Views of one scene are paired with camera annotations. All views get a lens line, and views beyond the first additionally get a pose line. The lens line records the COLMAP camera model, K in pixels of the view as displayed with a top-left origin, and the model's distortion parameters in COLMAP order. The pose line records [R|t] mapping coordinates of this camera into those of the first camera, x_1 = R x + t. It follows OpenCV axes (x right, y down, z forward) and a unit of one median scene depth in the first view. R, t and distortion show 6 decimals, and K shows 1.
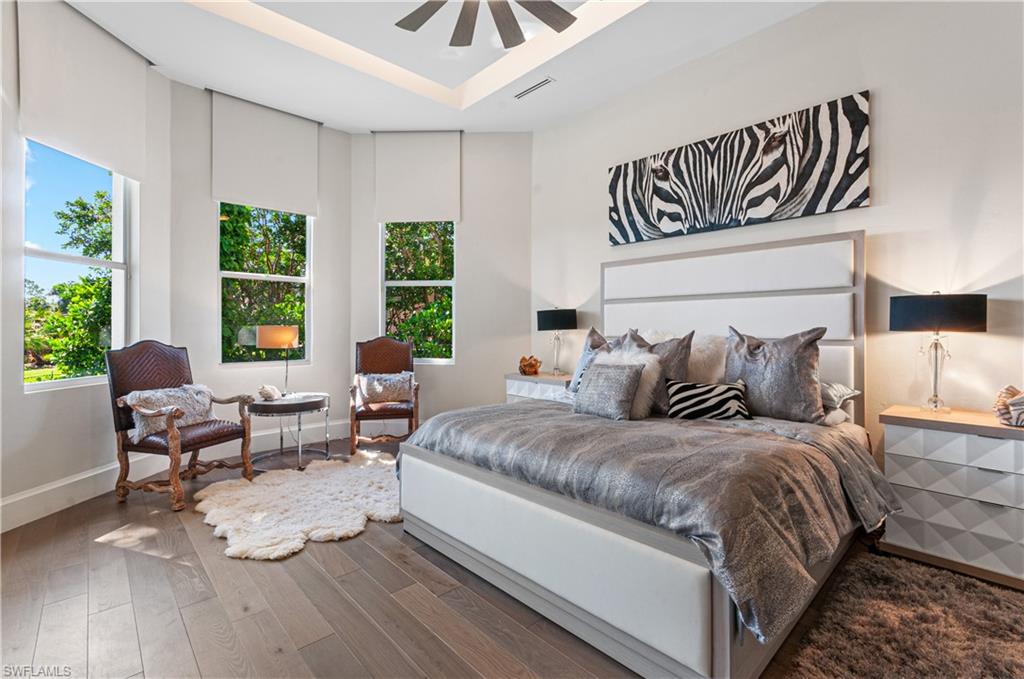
lens RADIAL K [[463.5, 0, 511.3], [0, 463.5, 333.3], [0, 0, 1]] dist [0.019453, 0.000097]
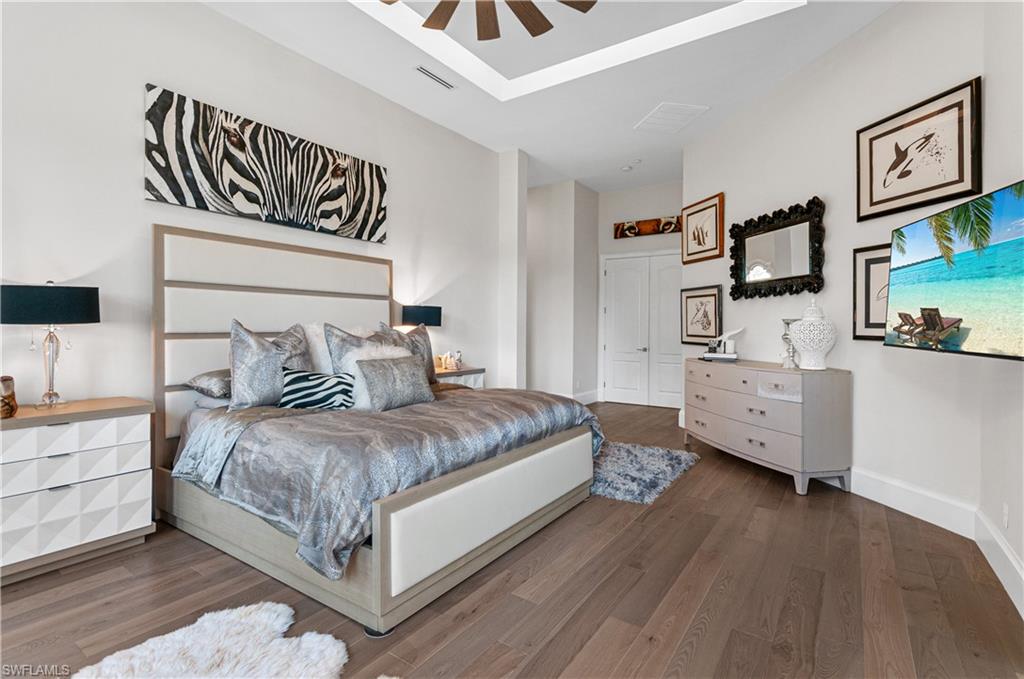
lens RADIAL K [[463.5, 0, 510.6], [0, 463.5, 345.1], [0, 0, 1]] dist [0.019453, 0.000097]
pose [[-0.191477, -0.043636, 0.980527, -0.709450], [0.000773, 0.999004, 0.044609, -0.006013], [-0.981497, 0.009300, -0.191252, 0.759152]]
